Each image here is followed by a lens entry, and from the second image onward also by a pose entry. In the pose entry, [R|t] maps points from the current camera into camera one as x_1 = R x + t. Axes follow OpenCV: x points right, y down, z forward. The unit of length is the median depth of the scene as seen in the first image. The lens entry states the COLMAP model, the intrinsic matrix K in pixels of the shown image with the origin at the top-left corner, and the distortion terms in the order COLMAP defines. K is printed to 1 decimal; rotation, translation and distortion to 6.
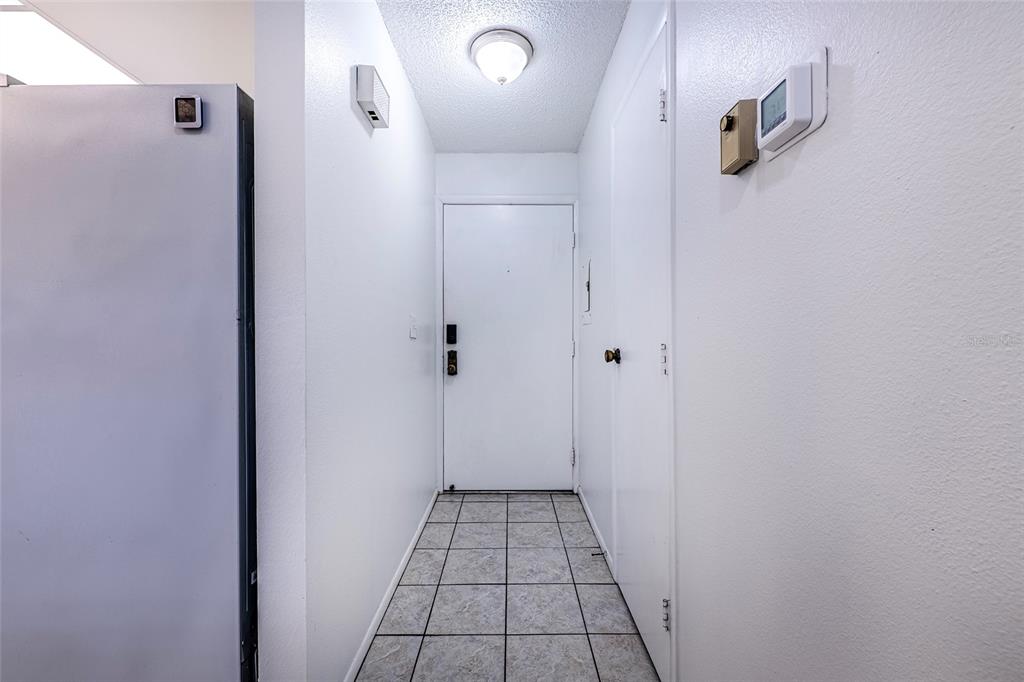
lens RADIAL K [[397.1, 0, 512.0], [0, 397.1, 341.0], [0, 0, 1]] dist [-0.000504, -0.000104]
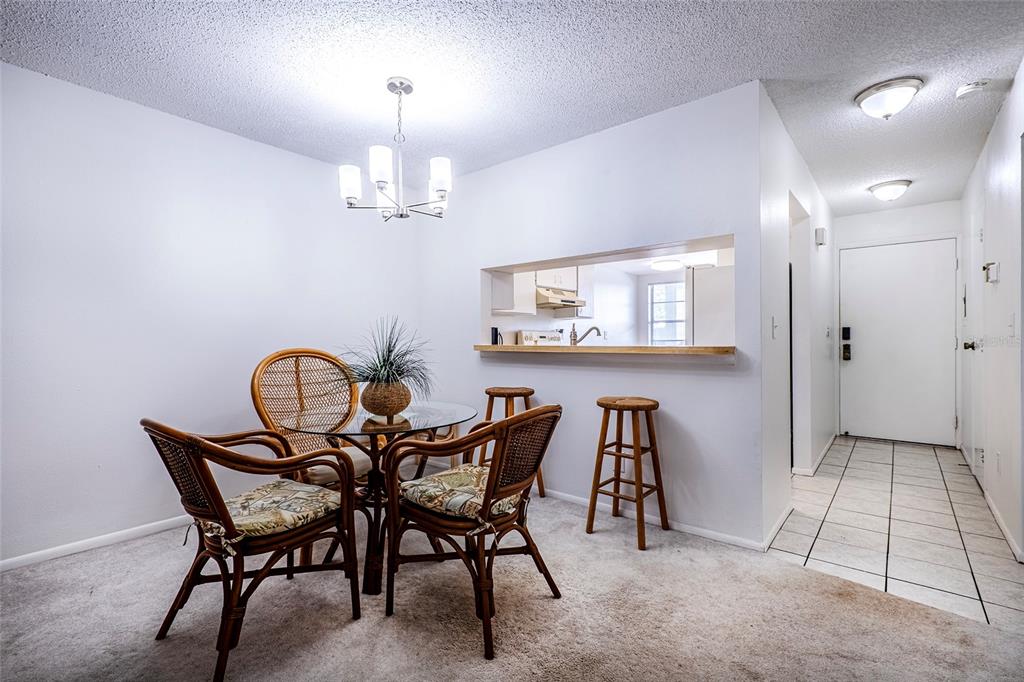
lens RADIAL K [[462.8, 0, 512.0], [0, 462.8, 341.0], [0, 0, 1]] dist [0.001838, 0.000205]
pose [[0.767111, -0.000548, -0.641514, 0.005887], [0.005206, 0.999972, 0.005371, -0.004371], [0.641493, -0.007460, 0.767093, -1.205809]]
